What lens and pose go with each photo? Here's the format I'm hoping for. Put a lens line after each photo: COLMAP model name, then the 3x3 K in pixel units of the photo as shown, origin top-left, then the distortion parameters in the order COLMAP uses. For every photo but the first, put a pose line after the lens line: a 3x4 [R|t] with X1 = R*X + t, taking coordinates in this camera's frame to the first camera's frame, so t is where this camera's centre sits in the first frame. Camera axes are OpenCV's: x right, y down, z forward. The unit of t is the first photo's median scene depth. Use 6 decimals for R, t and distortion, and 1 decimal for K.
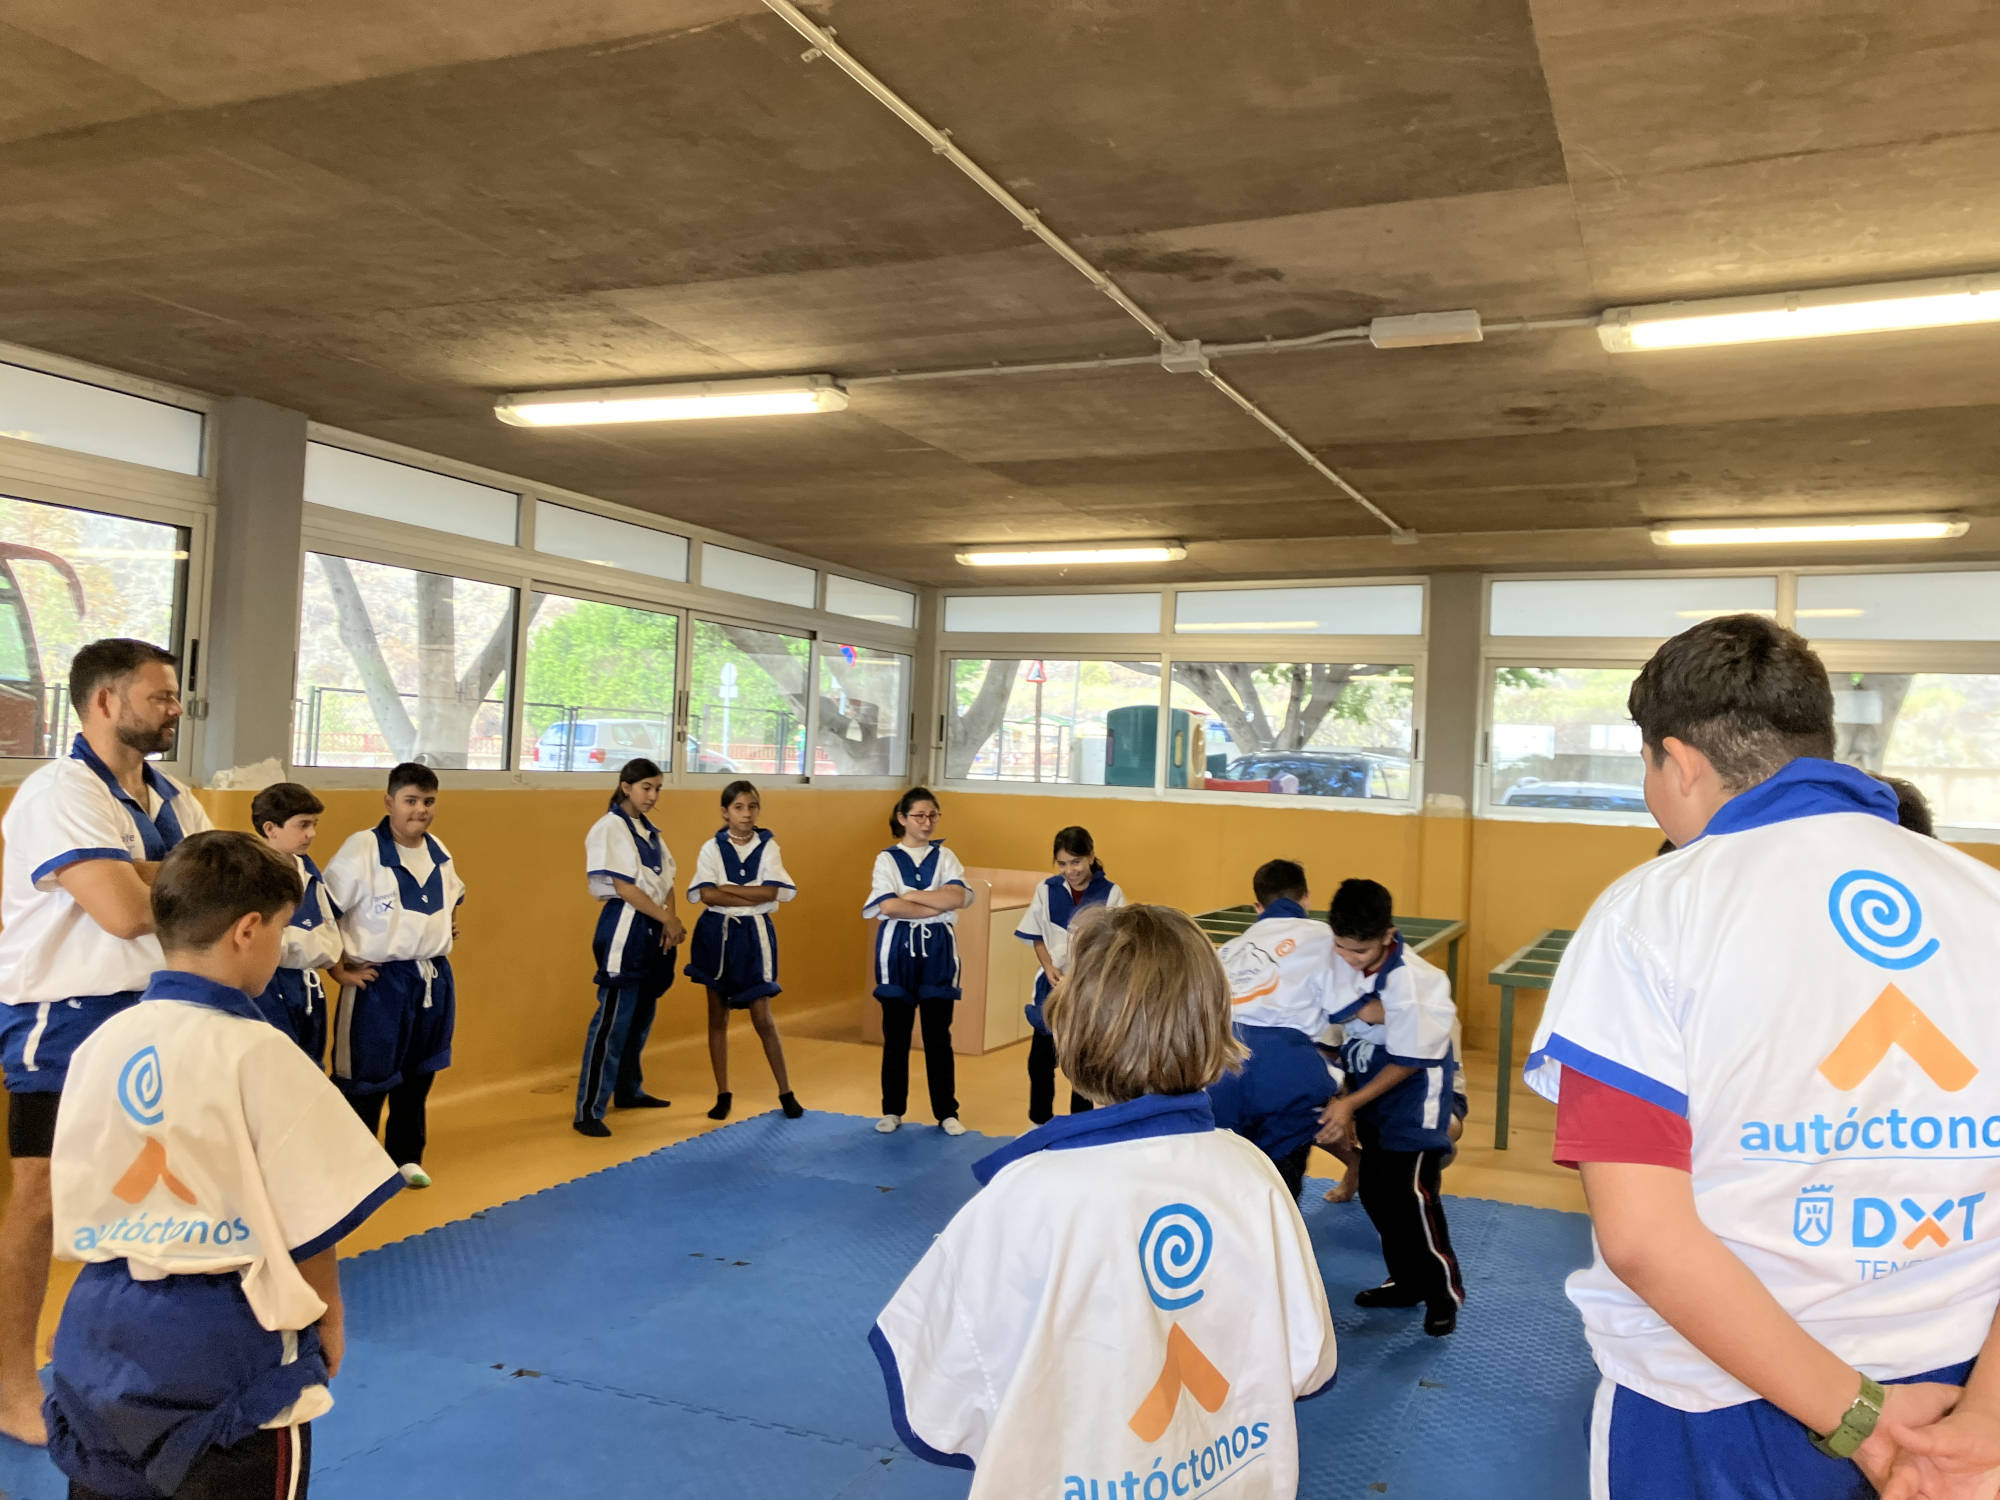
lens RADIAL K [[1631.7, 0, 1002.0], [0, 1631.7, 762.5], [0, 0, 1]] dist [0.003883, 0.024200]
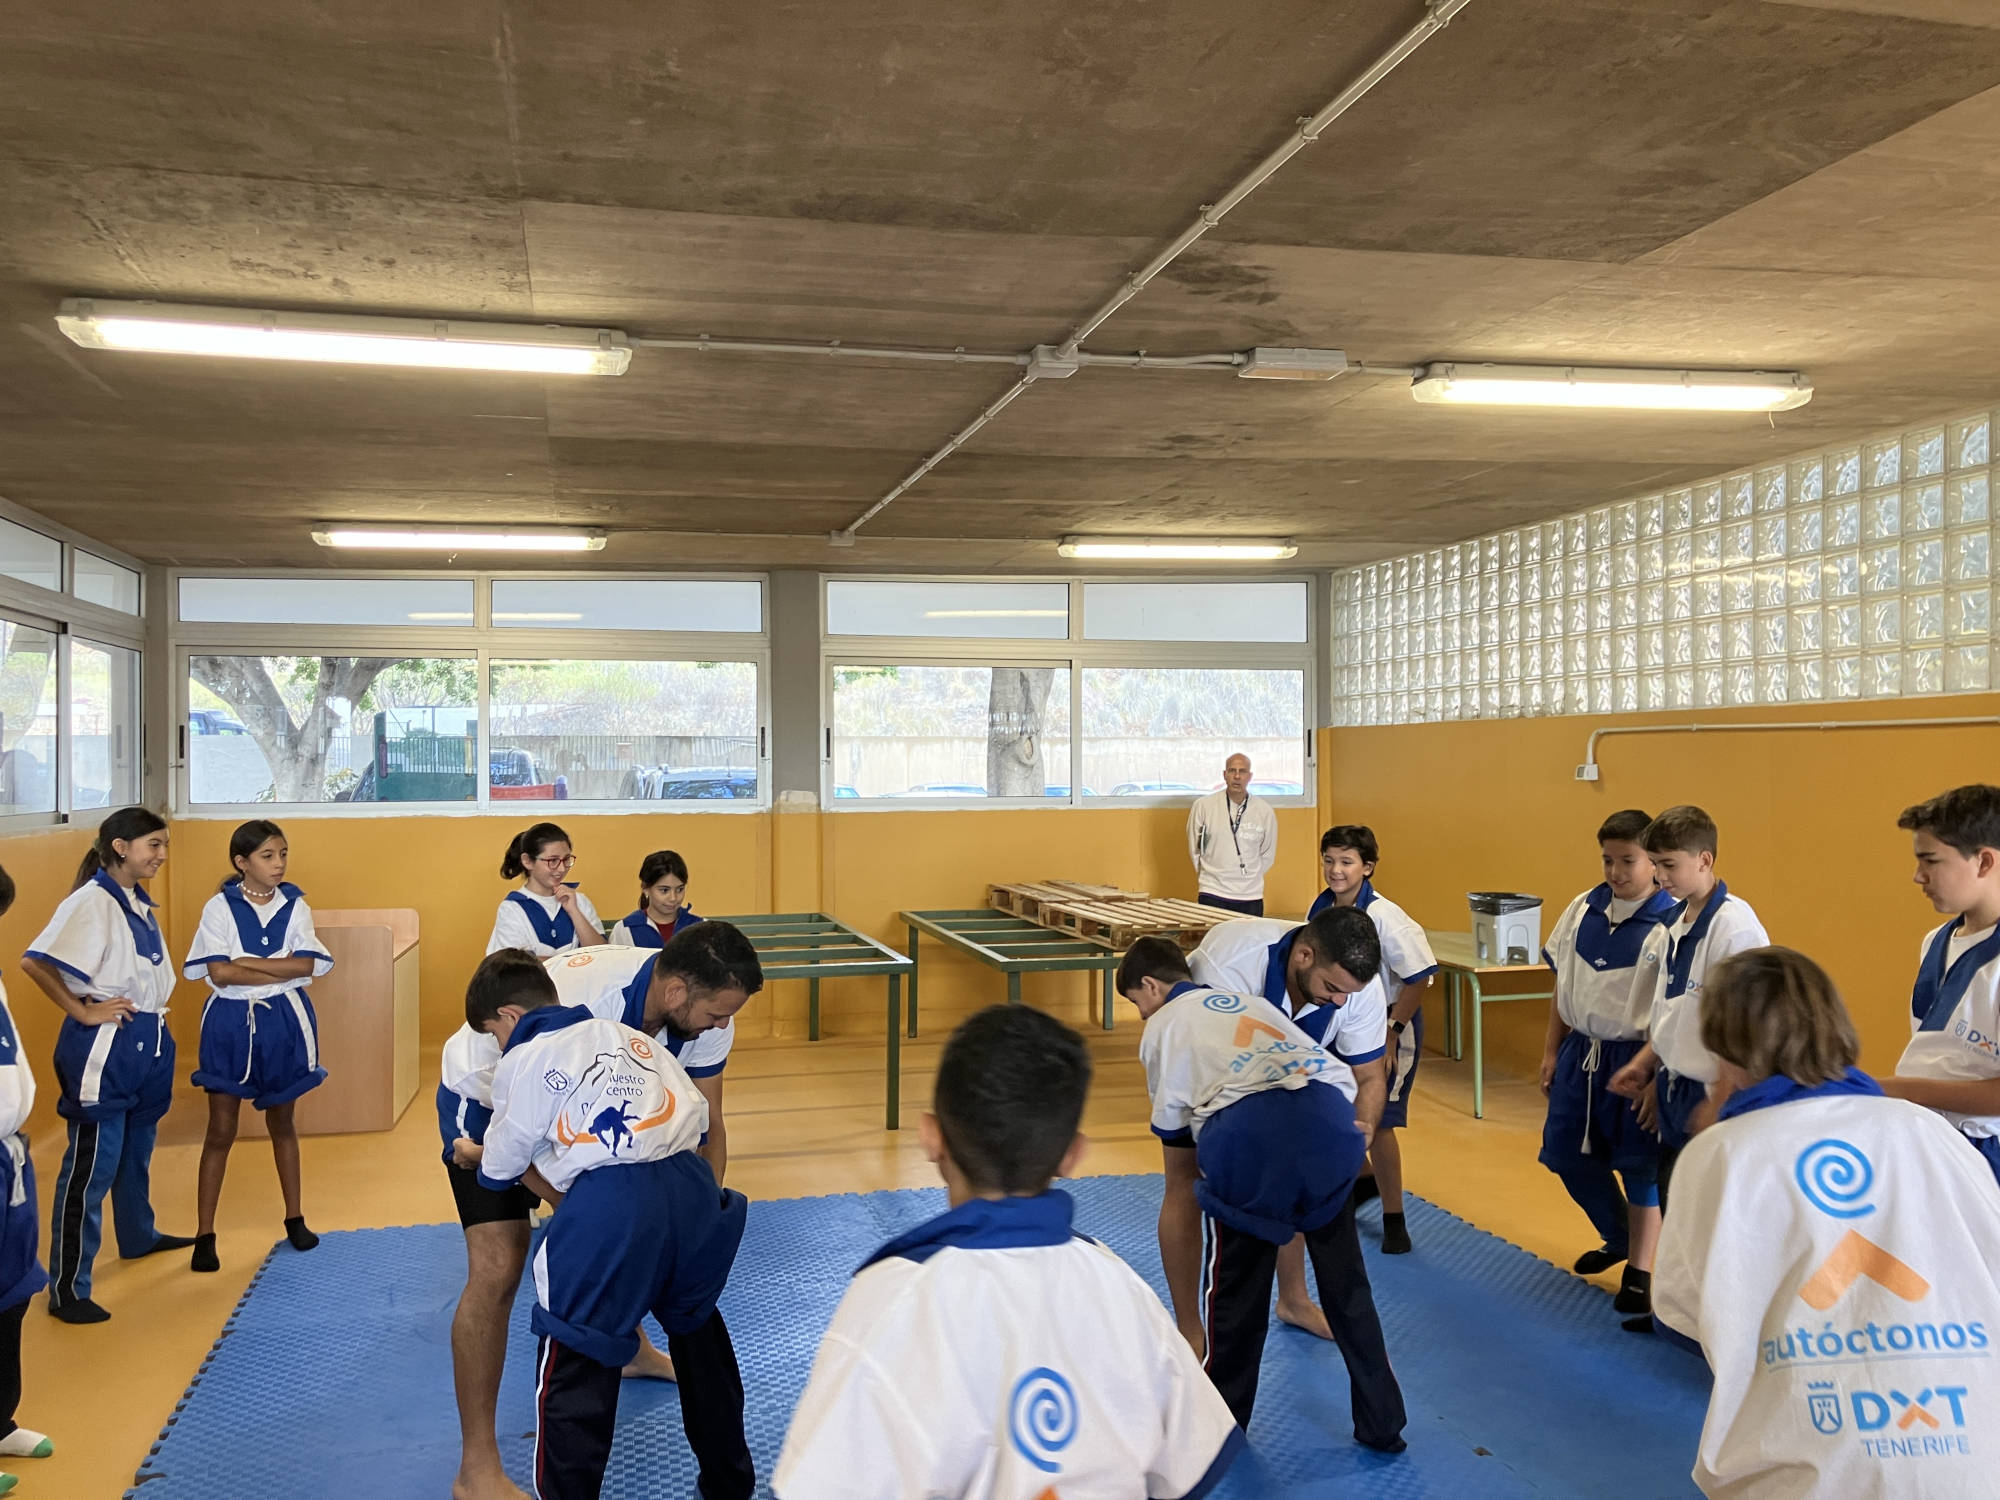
lens RADIAL K [[1631.7, 0, 1002.0], [0, 1631.7, 762.5], [0, 0, 1]] dist [0.003883, 0.024200]
pose [[0.810165, -0.039525, 0.584868, -0.436513], [0.032820, 0.999218, 0.022064, -0.032533], [-0.585283, 0.001320, 0.810828, 0.219712]]
